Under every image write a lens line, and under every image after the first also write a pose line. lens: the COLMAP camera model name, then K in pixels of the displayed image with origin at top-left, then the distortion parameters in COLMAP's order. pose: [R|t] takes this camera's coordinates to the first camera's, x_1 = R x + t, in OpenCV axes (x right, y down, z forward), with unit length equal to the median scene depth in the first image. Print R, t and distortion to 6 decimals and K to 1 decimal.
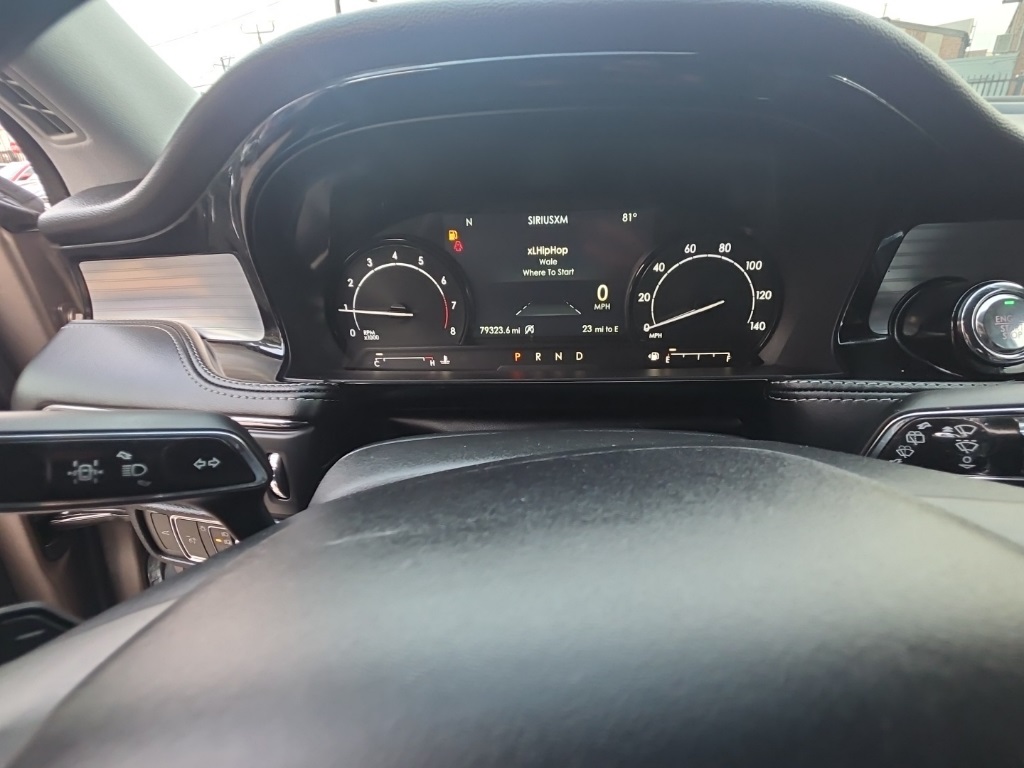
lens RADIAL K [[498.7, 0, 510.4], [0, 498.7, 384.5], [0, 0, 1]] dist [0.006650, -0.003560]
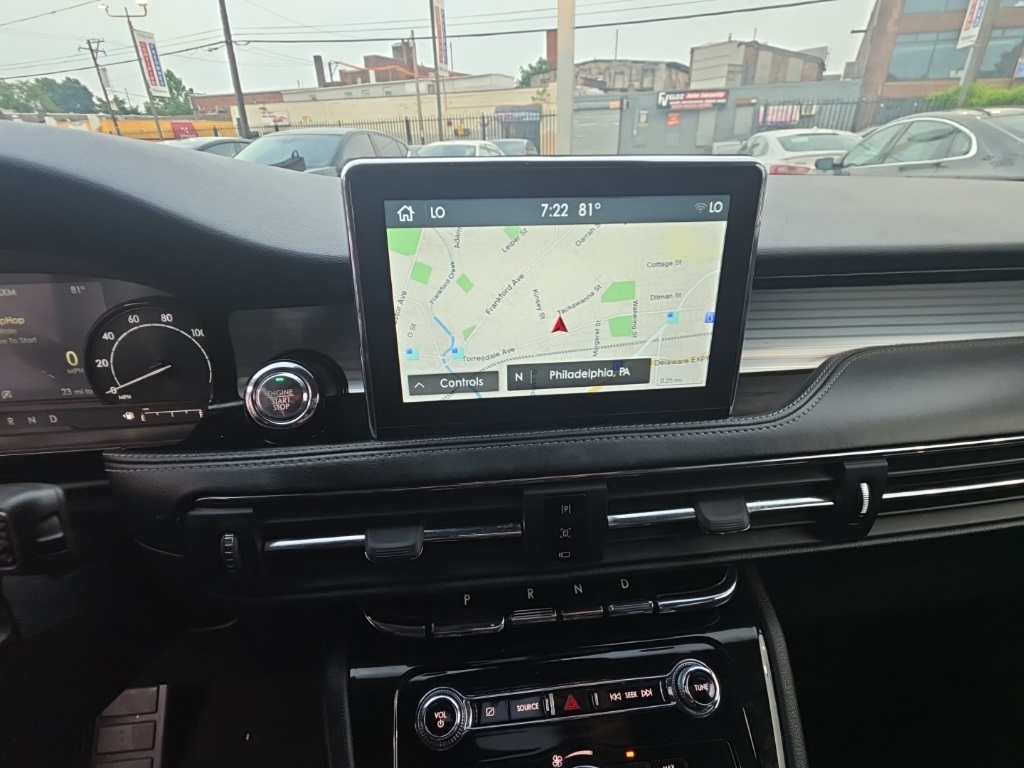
lens RADIAL K [[498.7, 0, 510.6], [0, 498.7, 383.5], [0, 0, 1]] dist [0.006650, -0.003560]
pose [[0.987012, -0.044256, 0.154430, 0.941111], [0.045049, 0.998983, -0.001641, -0.087429], [-0.154200, 0.008576, 0.988002, -0.190830]]
